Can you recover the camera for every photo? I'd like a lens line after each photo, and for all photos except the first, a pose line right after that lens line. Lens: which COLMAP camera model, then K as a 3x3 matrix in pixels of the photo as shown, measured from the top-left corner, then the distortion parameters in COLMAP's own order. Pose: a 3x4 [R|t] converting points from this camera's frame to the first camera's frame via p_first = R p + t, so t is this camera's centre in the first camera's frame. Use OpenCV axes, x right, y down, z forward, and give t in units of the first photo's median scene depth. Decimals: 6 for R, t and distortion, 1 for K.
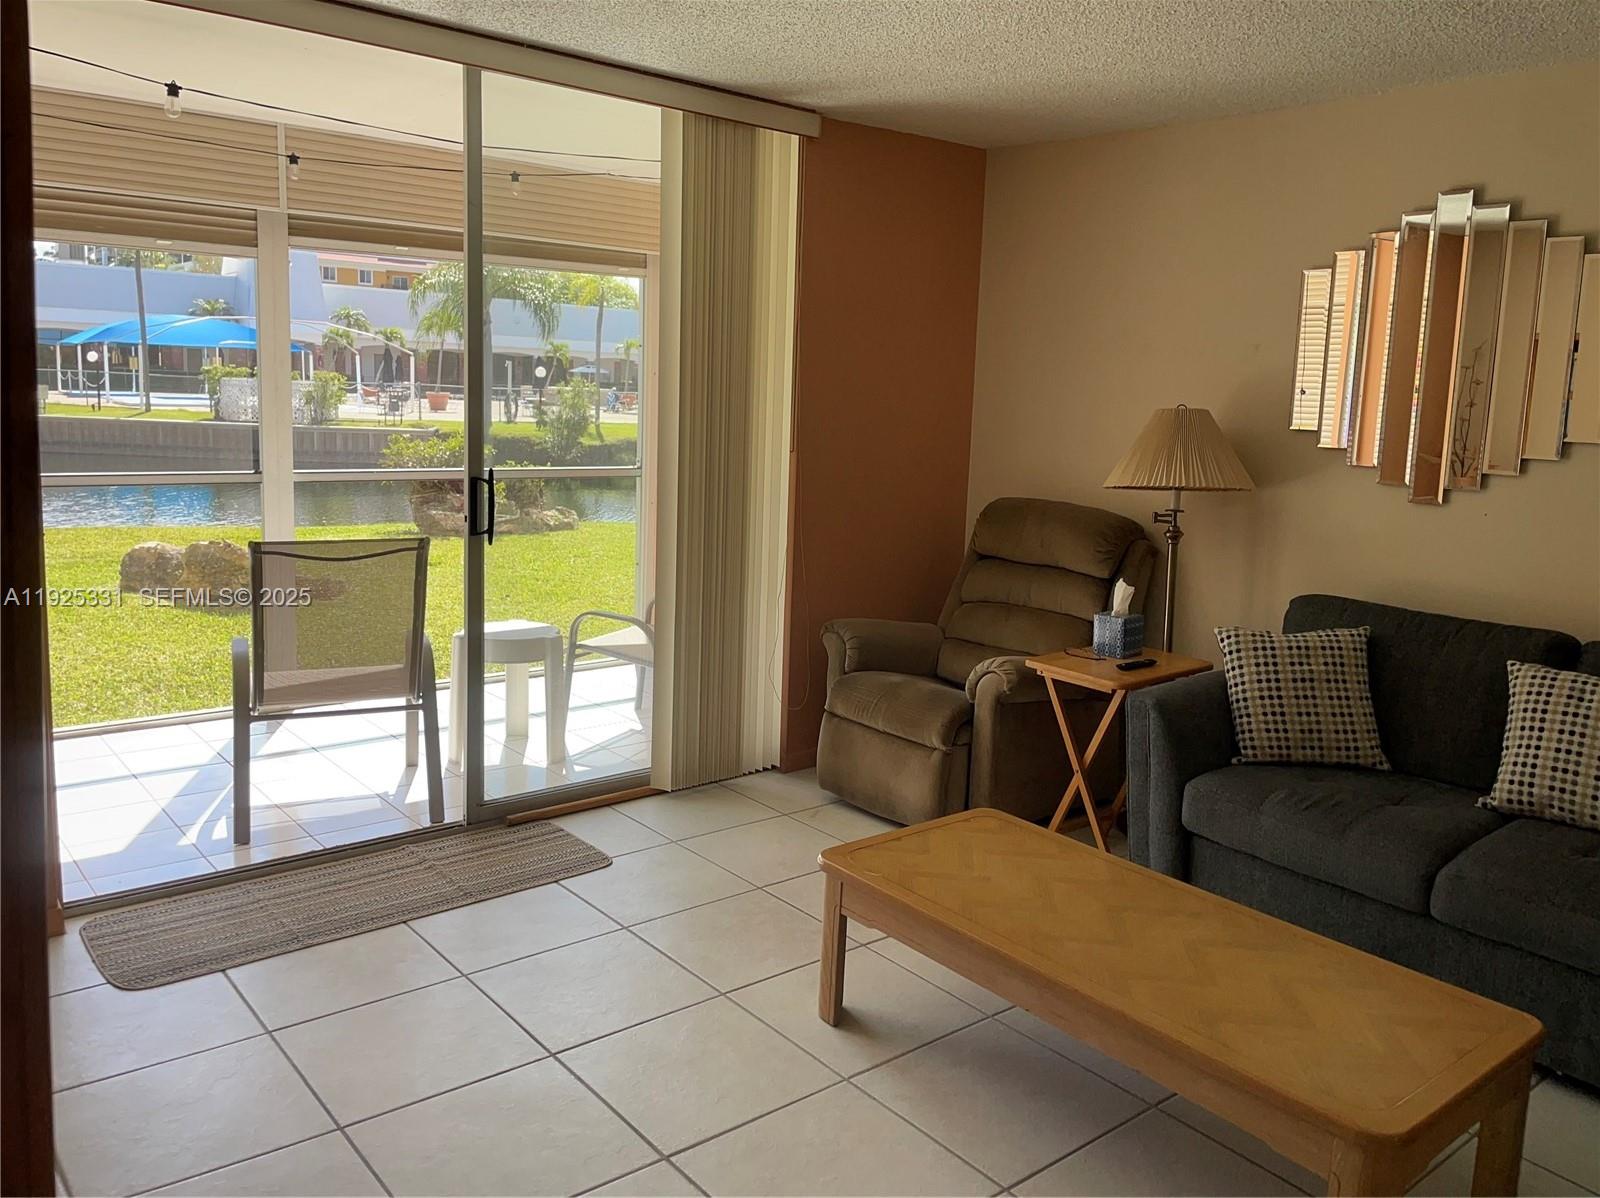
lens RADIAL K [[1243.6, 0, 800.0], [0, 1243.6, 599.0], [0, 0, 1]] dist [0.027935, 0.000814]
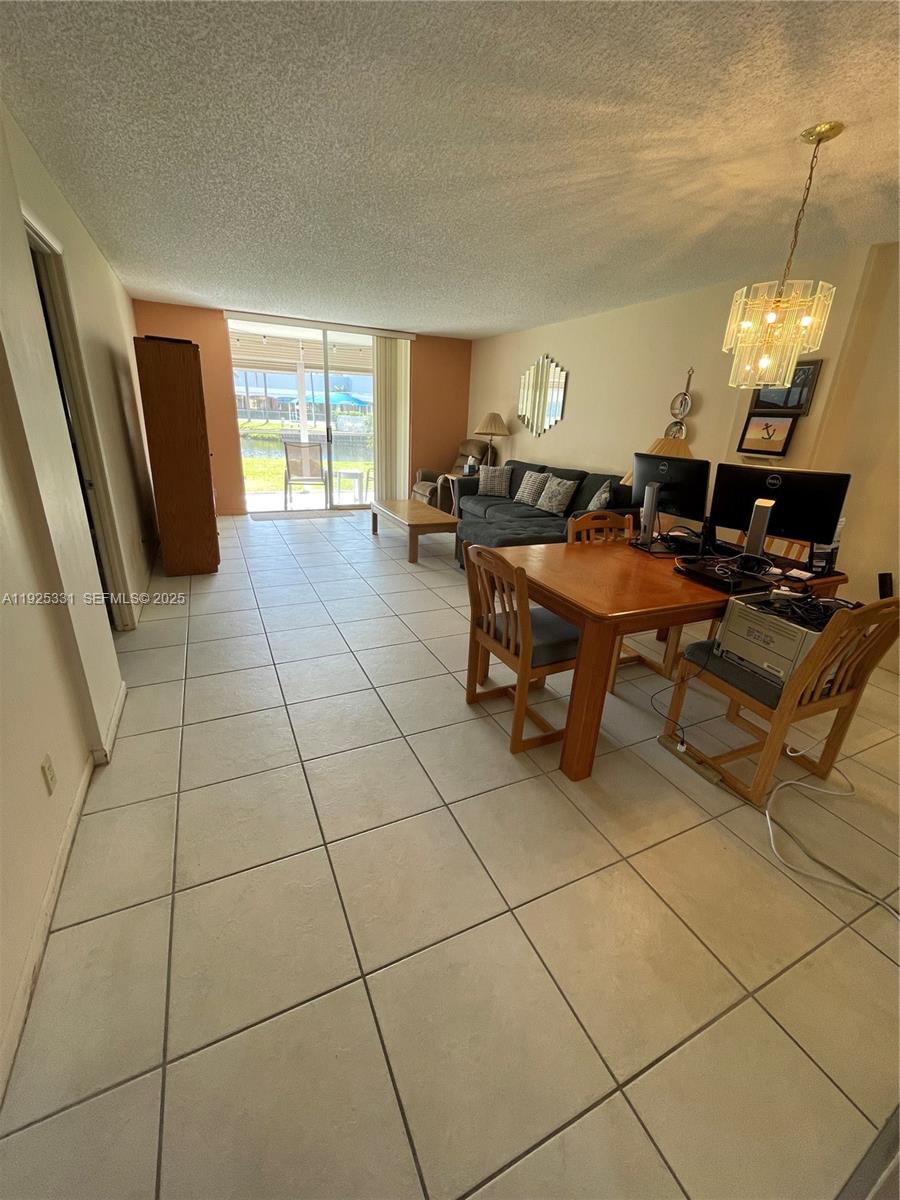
lens RADIAL K [[480.9, 0, 450.0], [0, 480.9, 600.0], [0, 0, 1]] dist [0.000676, 0.000015]
pose [[0.969696, 0.094254, -0.225399, 0.572313], [-0.052448, 0.981386, 0.184745, 0.157034], [0.238617, -0.167325, 0.956590, -0.599068]]
